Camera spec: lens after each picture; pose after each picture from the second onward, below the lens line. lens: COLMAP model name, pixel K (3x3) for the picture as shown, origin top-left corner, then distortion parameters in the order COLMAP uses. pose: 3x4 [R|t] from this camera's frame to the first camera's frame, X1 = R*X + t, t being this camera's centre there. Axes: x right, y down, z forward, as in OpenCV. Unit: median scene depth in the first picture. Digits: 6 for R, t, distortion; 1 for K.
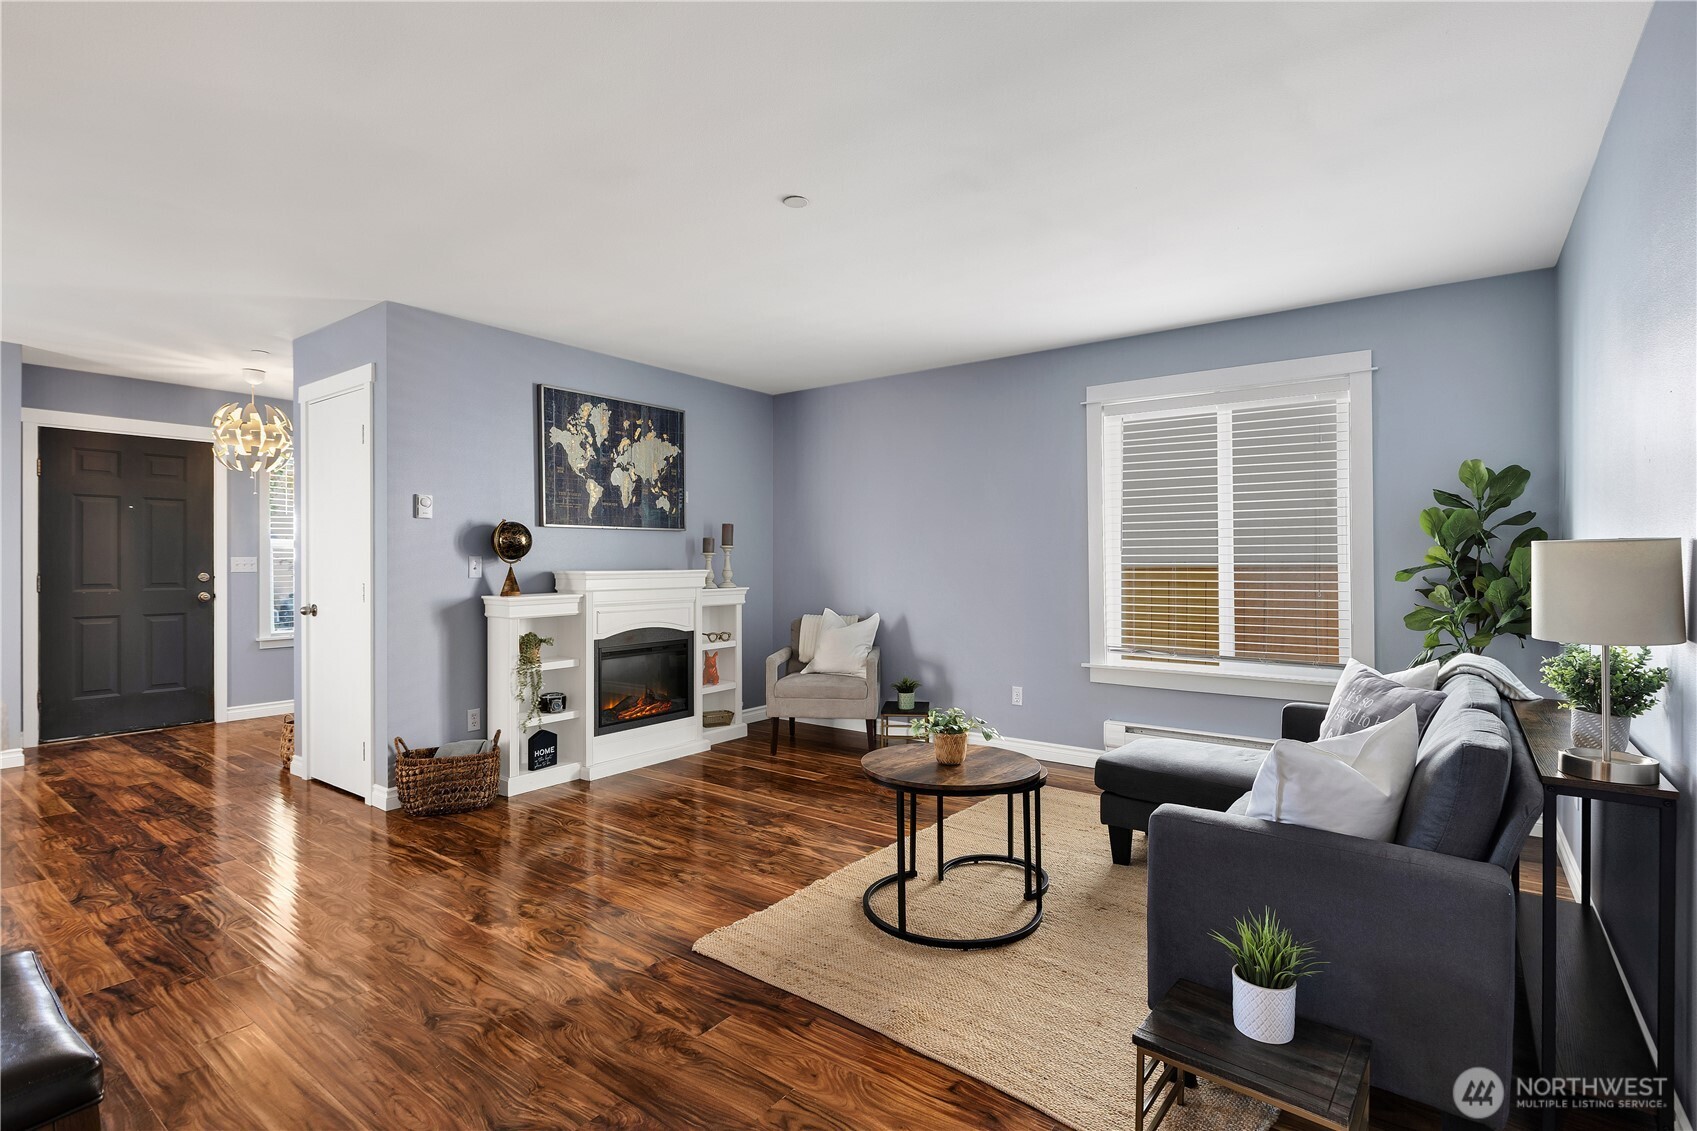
lens RADIAL K [[798.7, 0, 863.2], [0, 798.7, 560.9], [0, 0, 1]] dist [-0.004621, -0.002662]
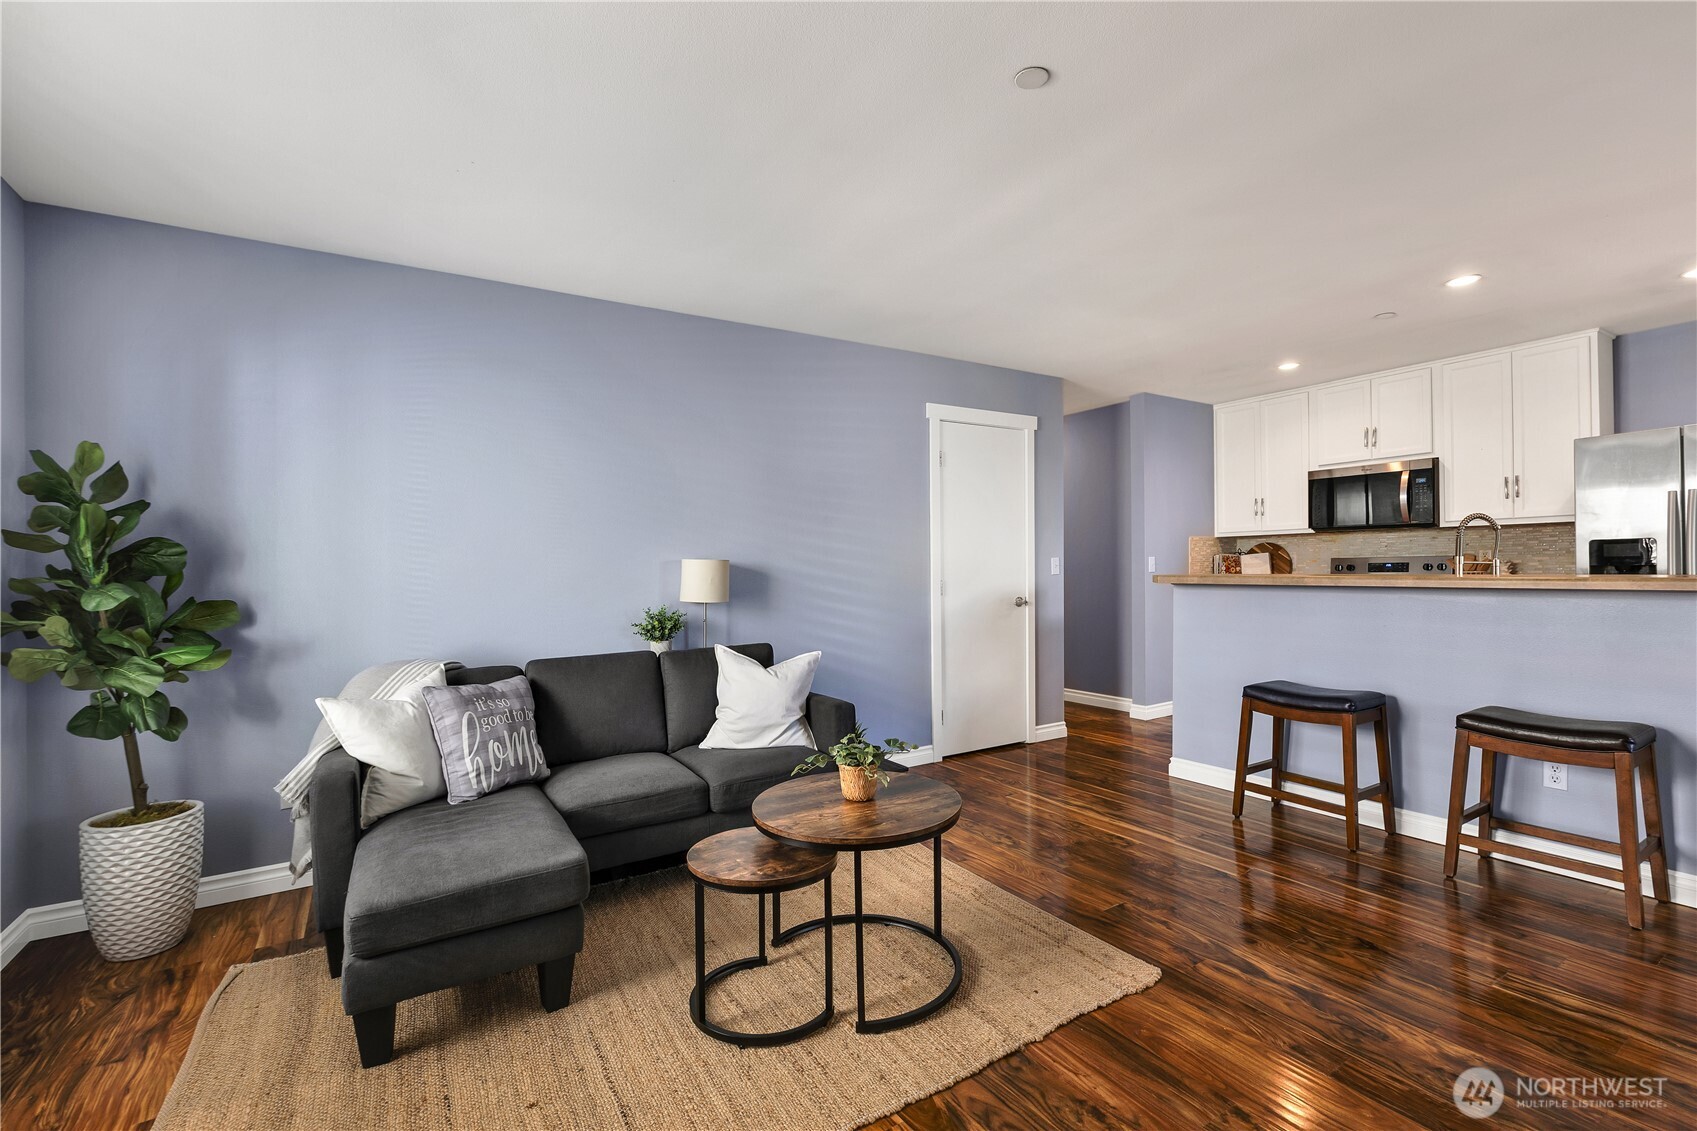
lens RADIAL K [[757.1, 0, 858.9], [0, 757.1, 563.5], [0, 0, 1]] dist [-0.000531, -0.002574]
pose [[-0.933418, 0.016586, 0.358407, -0.112326], [0.016686, 0.999857, -0.002816, -0.000011], [-0.358403, 0.003352, -0.933561, 1.051904]]
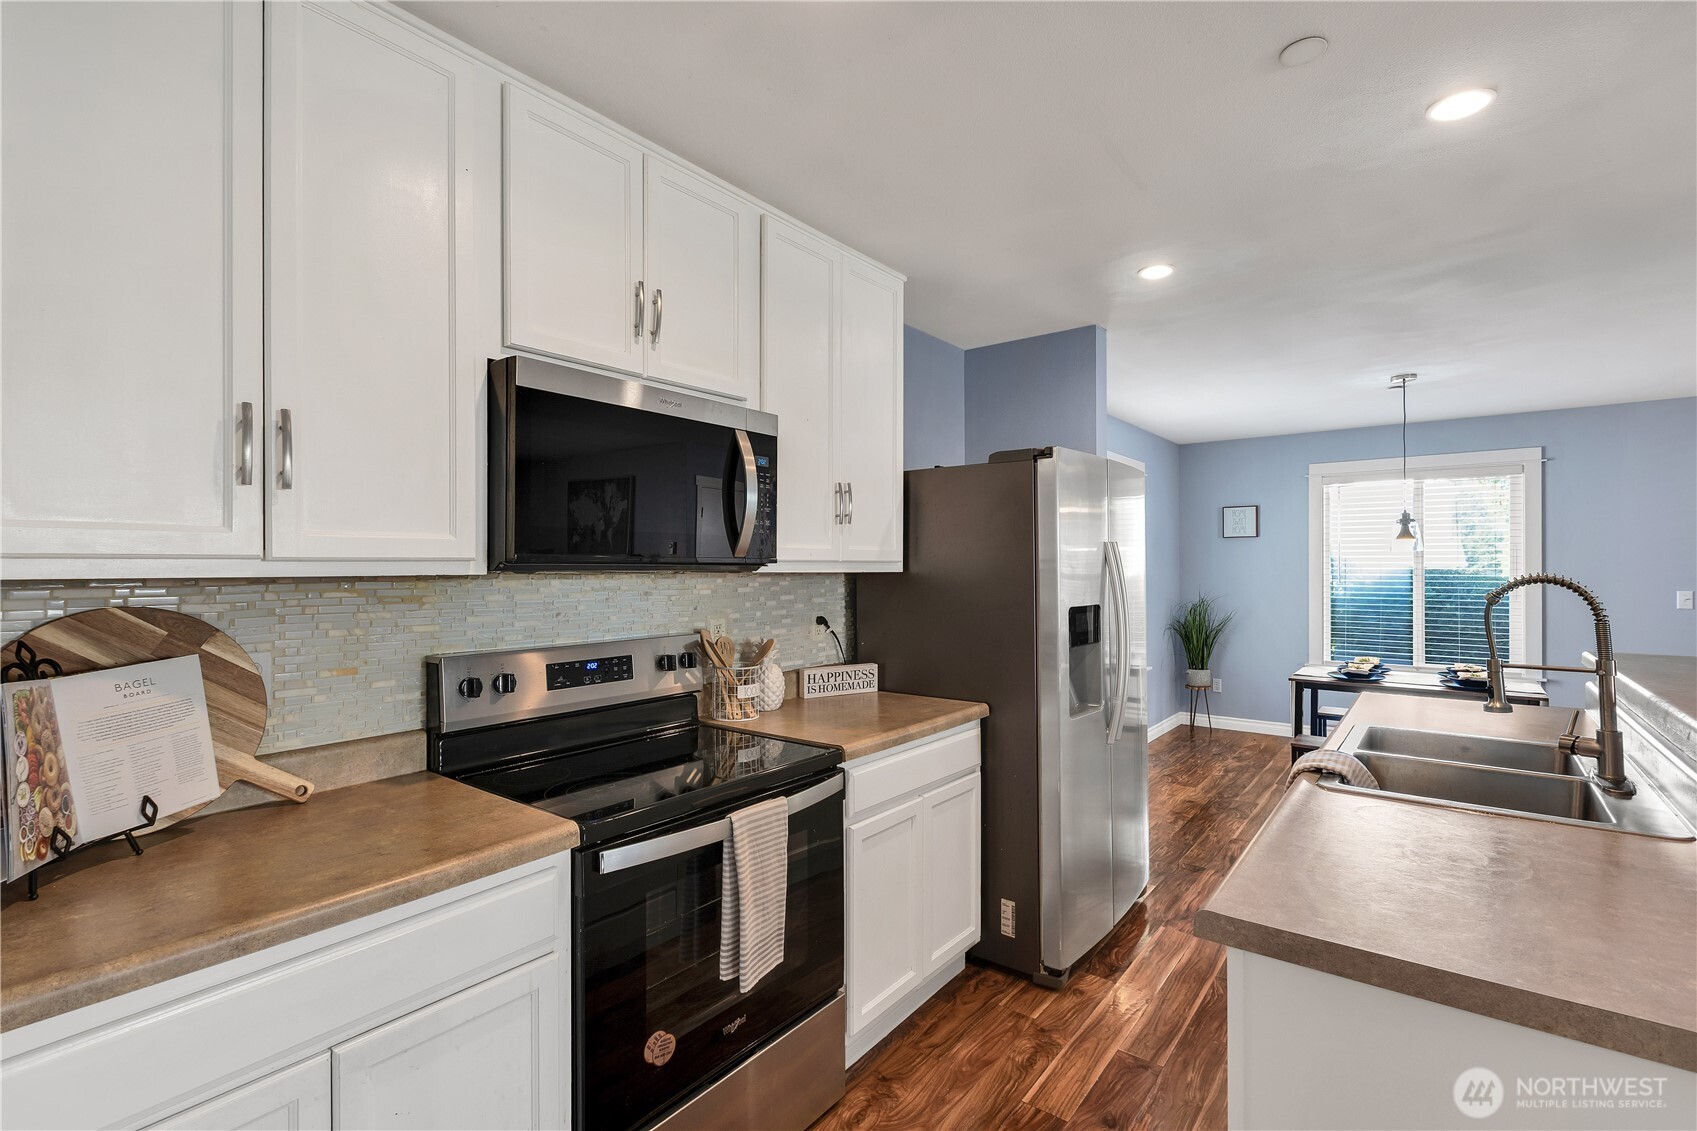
lens RADIAL K [[757.1, 0, 843.8], [0, 757.1, 565.1], [0, 0, 1]] dist [-0.000531, -0.002574]
pose [[-0.041180, -0.004476, -0.999142, -0.019665], [0.005102, 0.999976, -0.004690, -0.042916], [0.999139, -0.005291, -0.041156, -0.169892]]
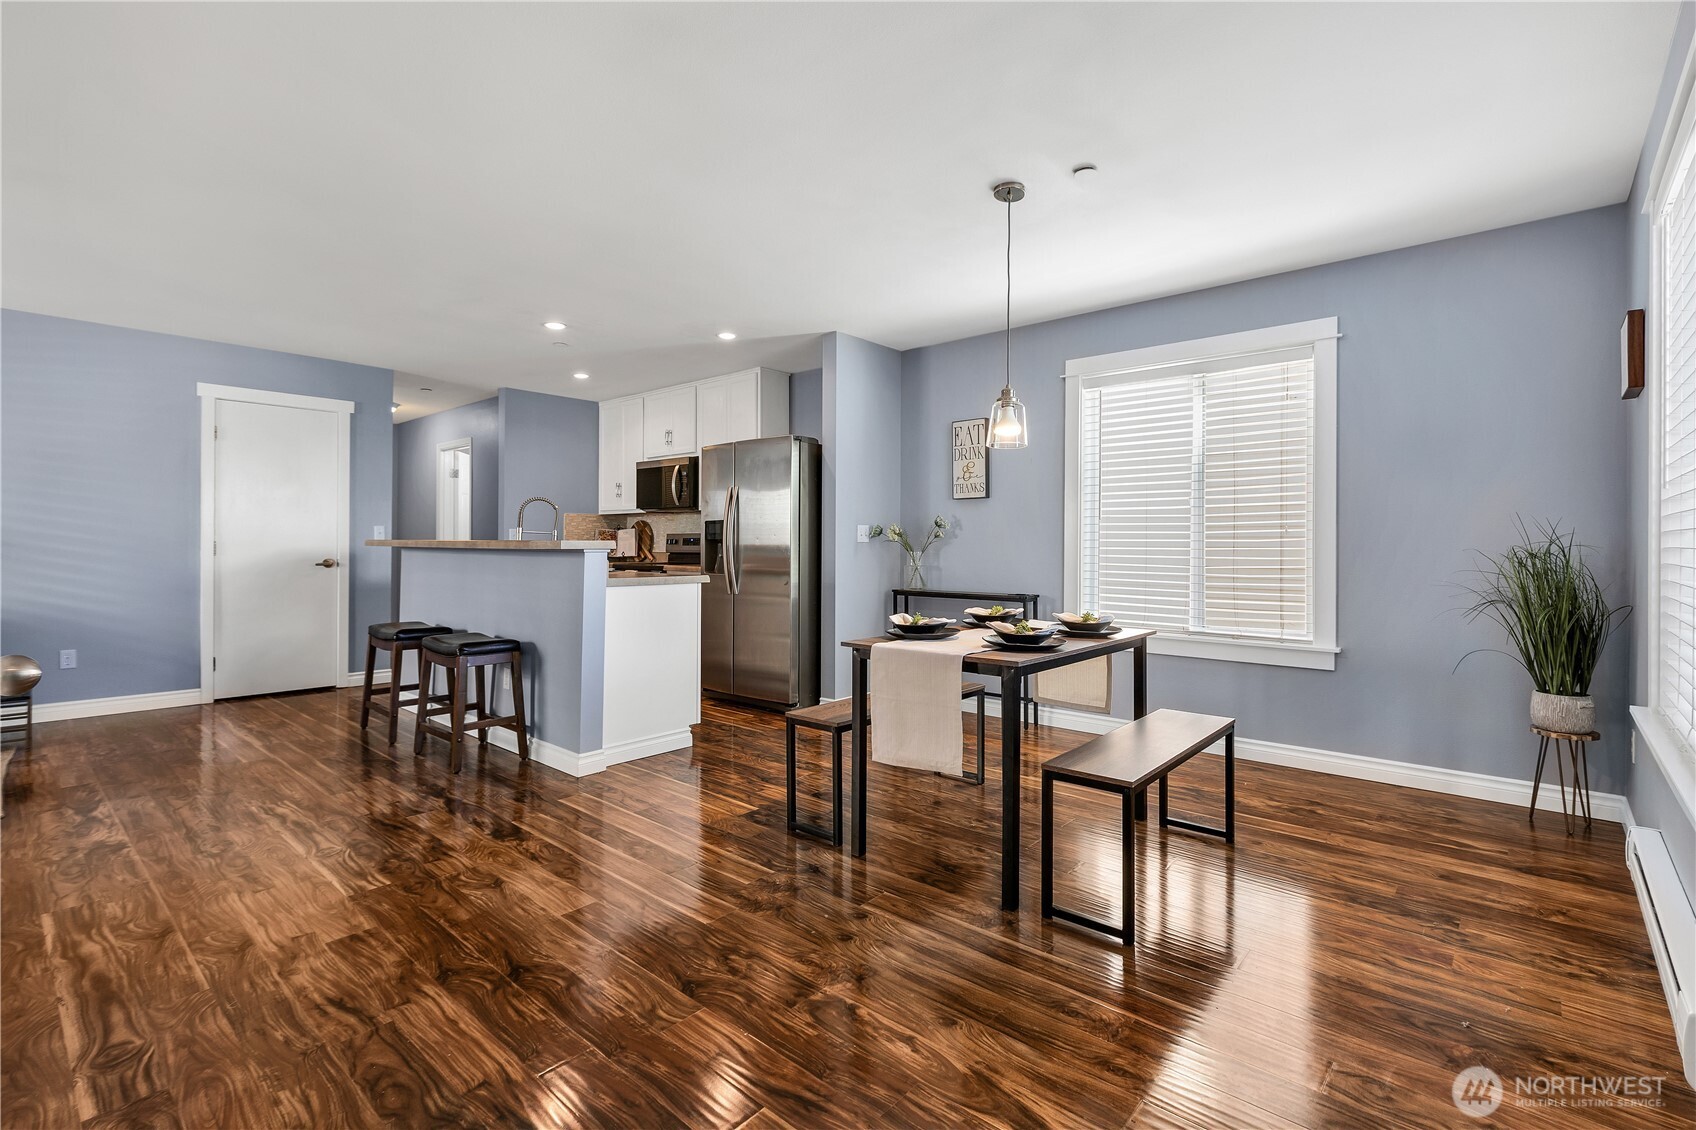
lens RADIAL K [[756.6, 0, 856.3], [0, 756.6, 552.1], [0, 0, 1]] dist [-0.000531, -0.002574]
pose [[-0.996716, -0.005838, 0.080770, -0.902437], [-0.005133, 0.999947, 0.008935, 0.022524], [-0.080817, 0.008491, -0.996693, 1.122645]]
